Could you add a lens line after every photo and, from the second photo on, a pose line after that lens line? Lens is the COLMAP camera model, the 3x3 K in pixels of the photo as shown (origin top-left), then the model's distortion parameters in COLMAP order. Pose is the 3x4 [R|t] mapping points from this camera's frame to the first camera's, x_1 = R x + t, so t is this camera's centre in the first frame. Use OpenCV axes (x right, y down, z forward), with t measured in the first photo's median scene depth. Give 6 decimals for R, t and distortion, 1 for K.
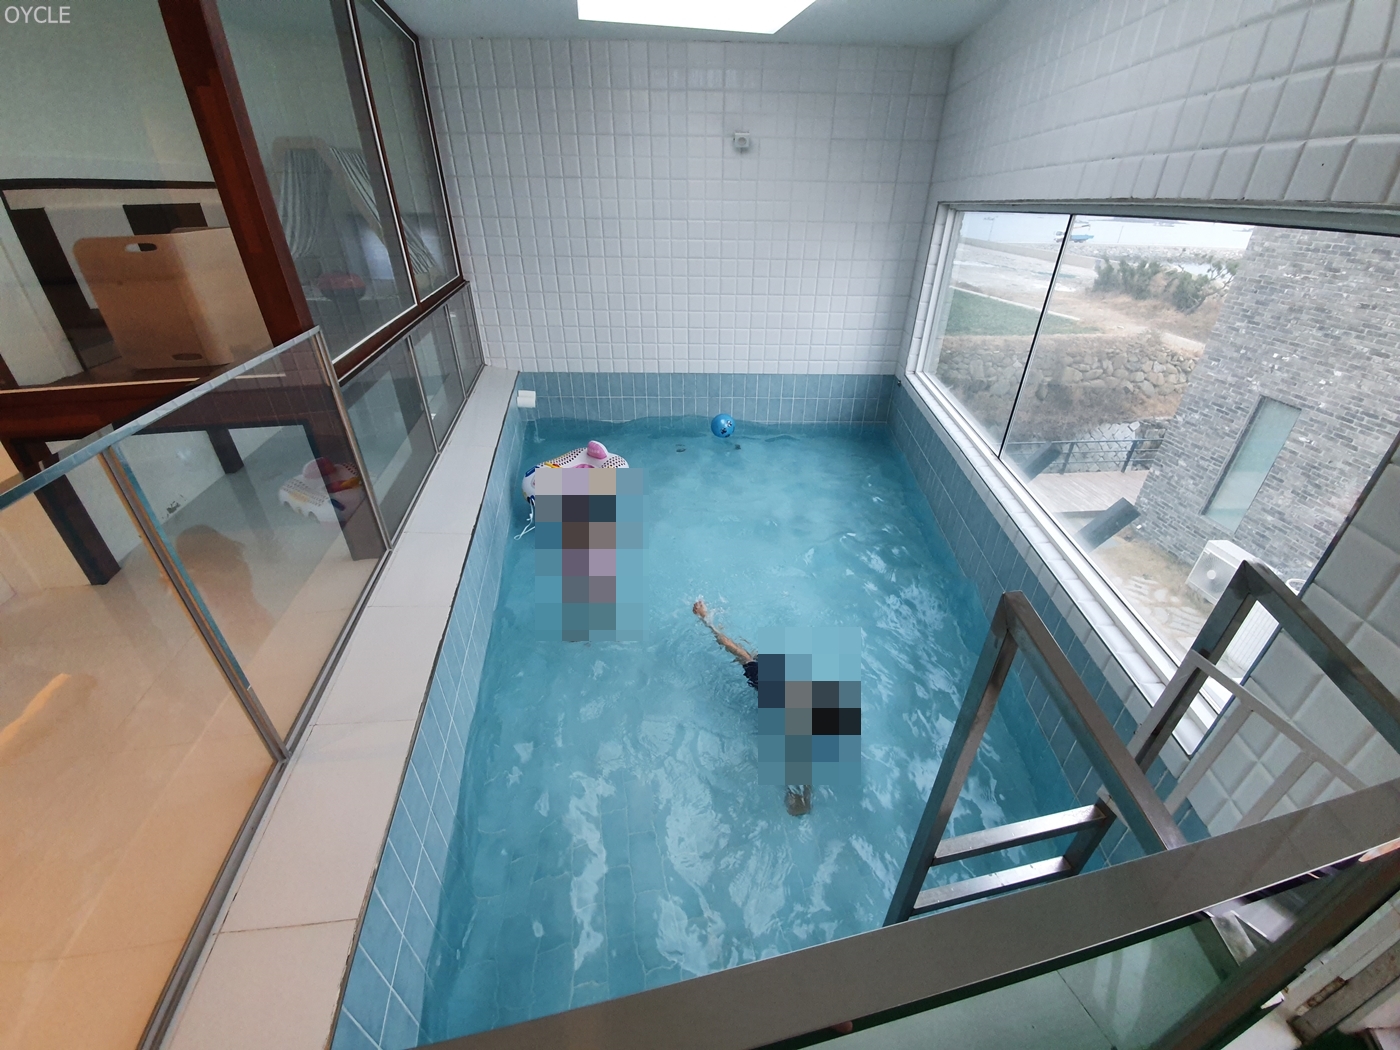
lens RADIAL K [[557.6, 0, 700.0], [0, 557.6, 525.0], [0, 0, 1]] dist [0.015819, -0.020890]
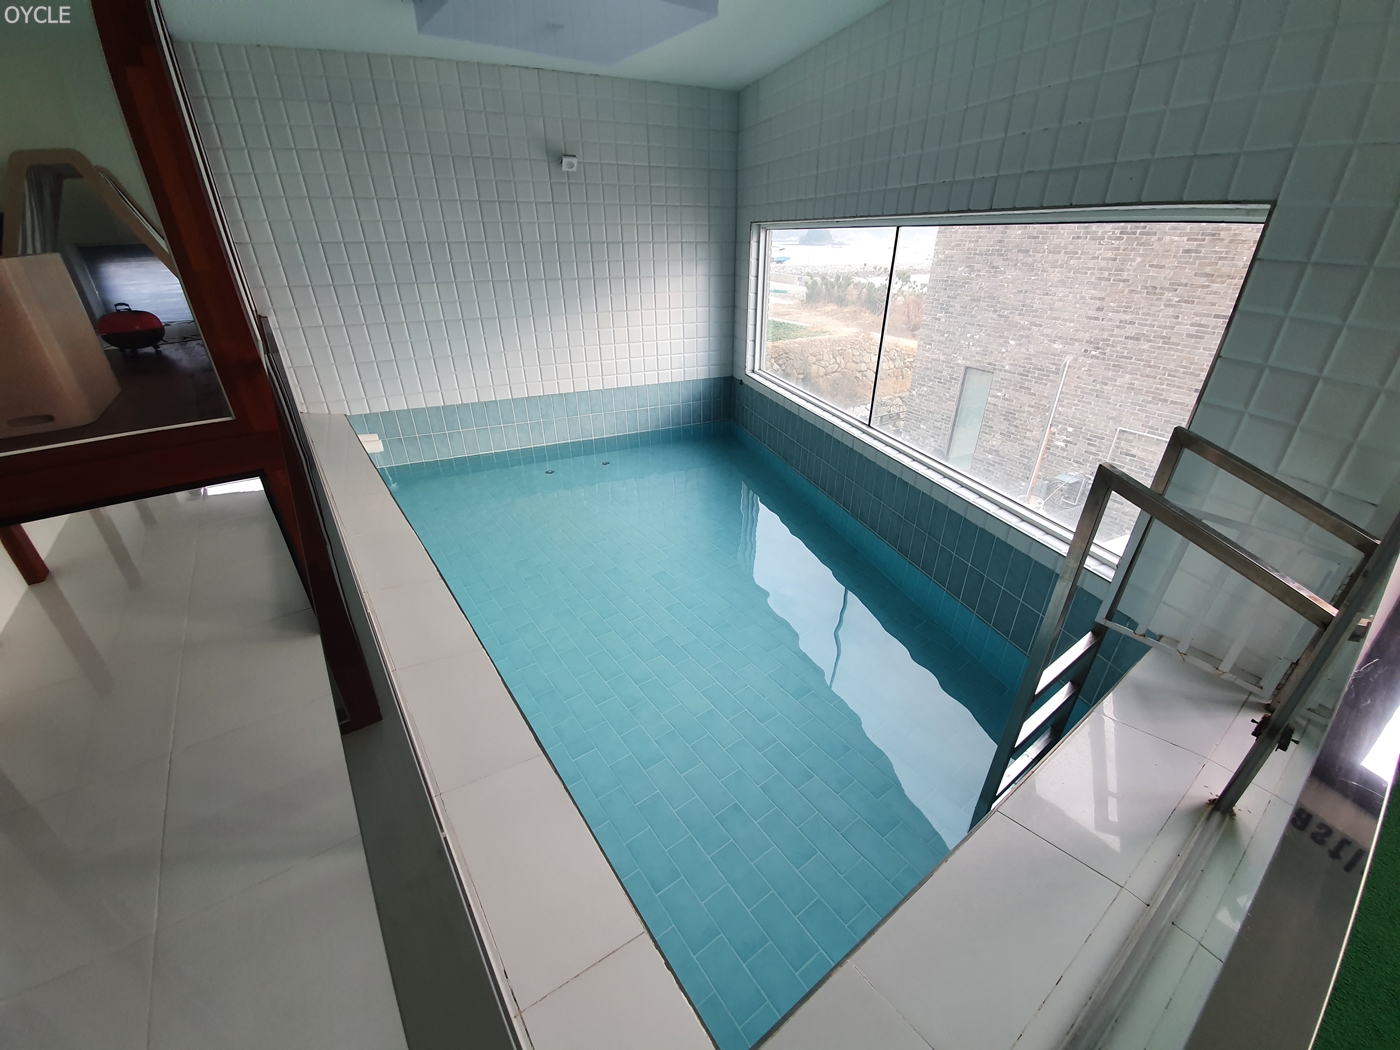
lens RADIAL K [[557.8, 0, 700.0], [0, 557.8, 525.0], [0, 0, 1]] dist [-0.000872, -0.009596]
pose [[0.915834, -0.194136, 0.351510, -0.113364], [0.208338, 0.978053, -0.002640, 0.007808], [-0.343283, 0.075650, 0.936180, 0.003369]]
